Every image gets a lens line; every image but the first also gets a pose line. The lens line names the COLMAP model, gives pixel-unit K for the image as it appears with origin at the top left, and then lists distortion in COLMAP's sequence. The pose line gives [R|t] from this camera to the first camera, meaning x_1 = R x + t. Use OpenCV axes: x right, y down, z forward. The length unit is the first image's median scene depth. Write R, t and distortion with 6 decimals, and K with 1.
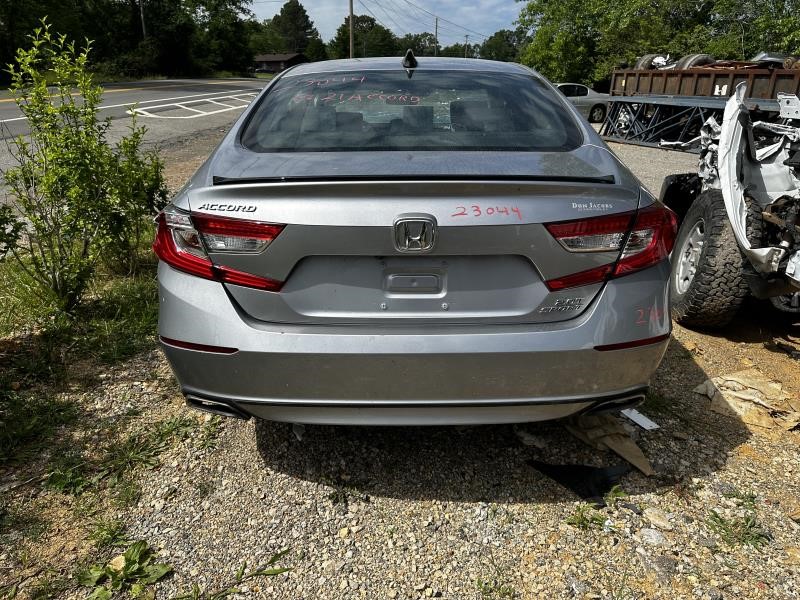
lens RADIAL K [[565.7, 0, 405.3], [0, 565.7, 302.5], [0, 0, 1]] dist [0.022663, -0.029541]
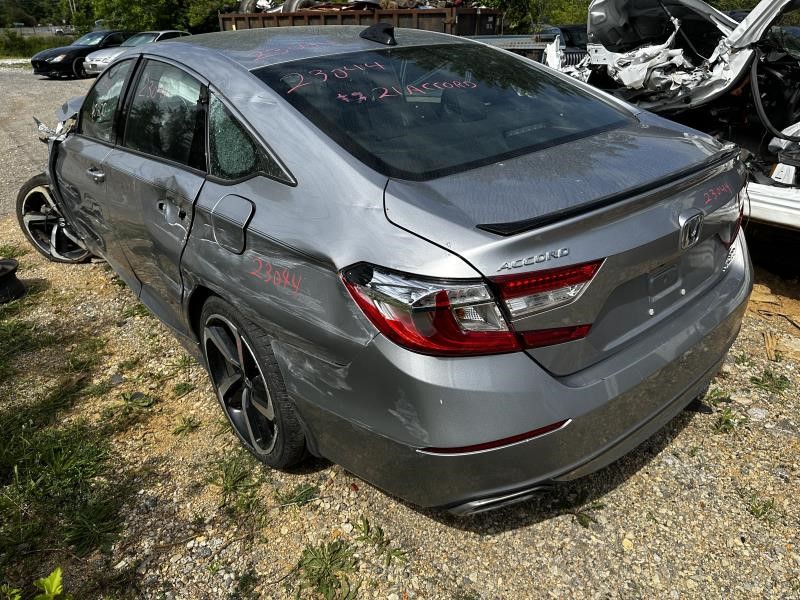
lens RADIAL K [[565.7, 0, 401.1], [0, 565.7, 298.3], [0, 0, 1]] dist [0.022663, -0.029541]
pose [[0.765893, -0.316045, 0.559932, -0.573670], [0.269387, 0.948465, 0.166870, -0.185993], [-0.583814, 0.023033, 0.811561, 0.295005]]
